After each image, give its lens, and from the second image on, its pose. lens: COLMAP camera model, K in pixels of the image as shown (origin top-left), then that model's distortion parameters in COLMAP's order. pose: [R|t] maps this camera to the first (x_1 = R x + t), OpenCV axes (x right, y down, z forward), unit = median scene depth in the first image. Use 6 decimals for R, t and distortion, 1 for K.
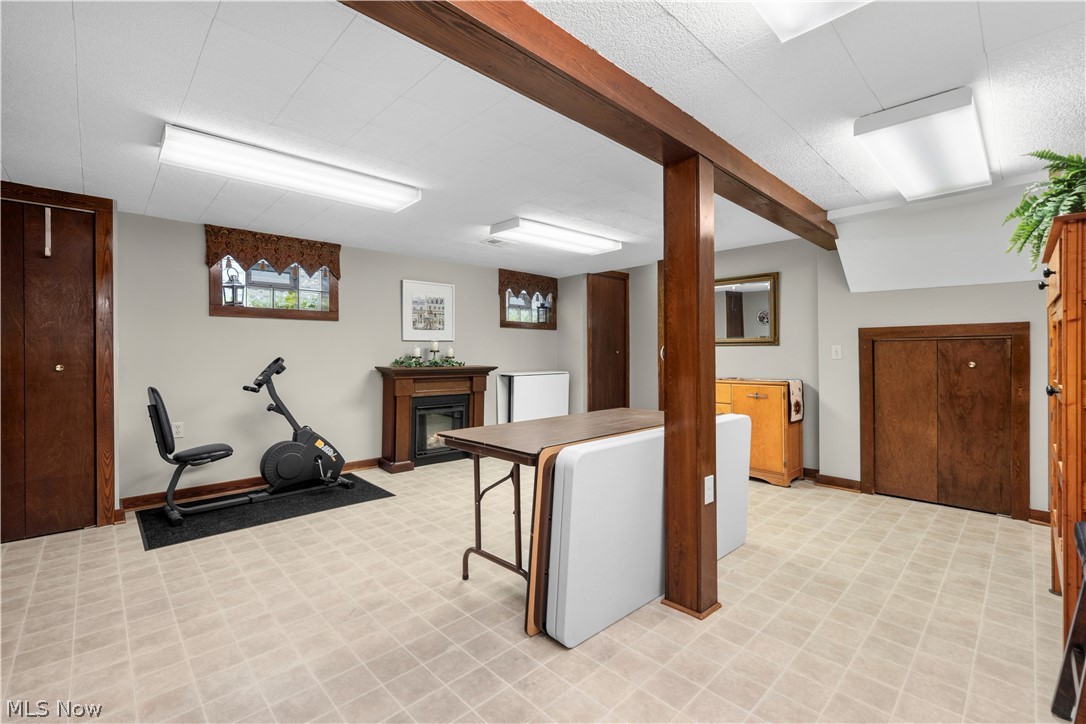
lens RADIAL K [[468.3, 0, 542.1], [0, 468.3, 353.0], [0, 0, 1]] dist [-0.001551, 0.001198]
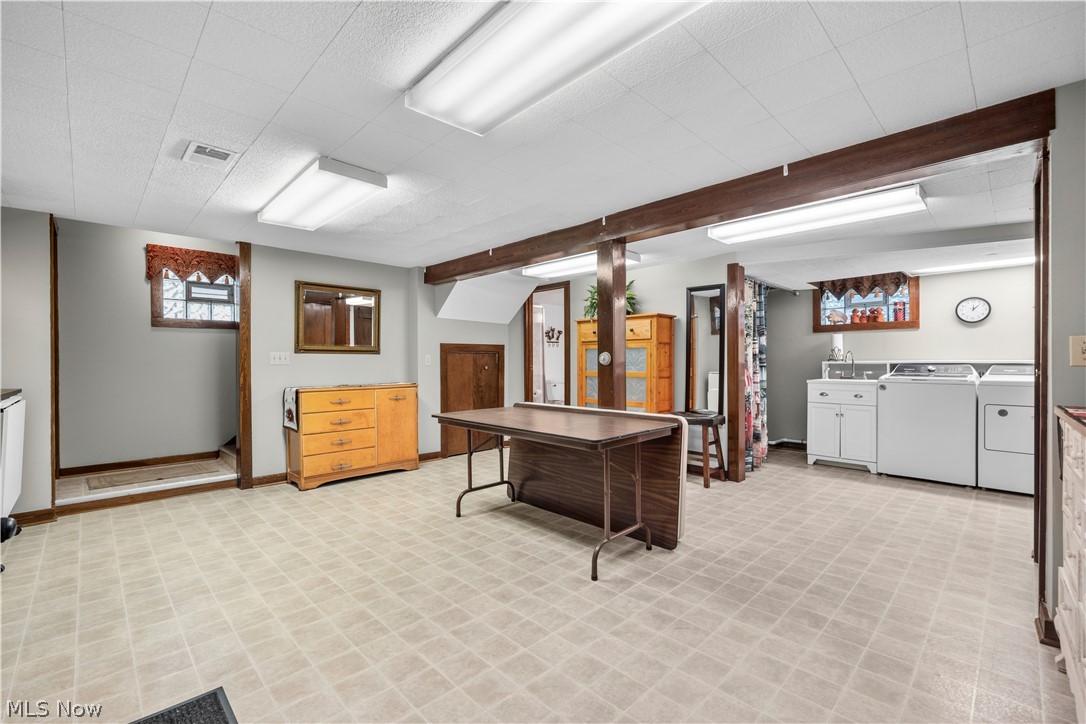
lens RADIAL K [[468.3, 0, 541.0], [0, 468.3, 365.0], [0, 0, 1]] dist [-0.001551, 0.001198]
pose [[-0.007626, -0.003123, 0.999966, -1.197497], [0.004223, 0.999986, 0.003155, 0.015682], [-0.999962, 0.004247, -0.007613, 1.146966]]
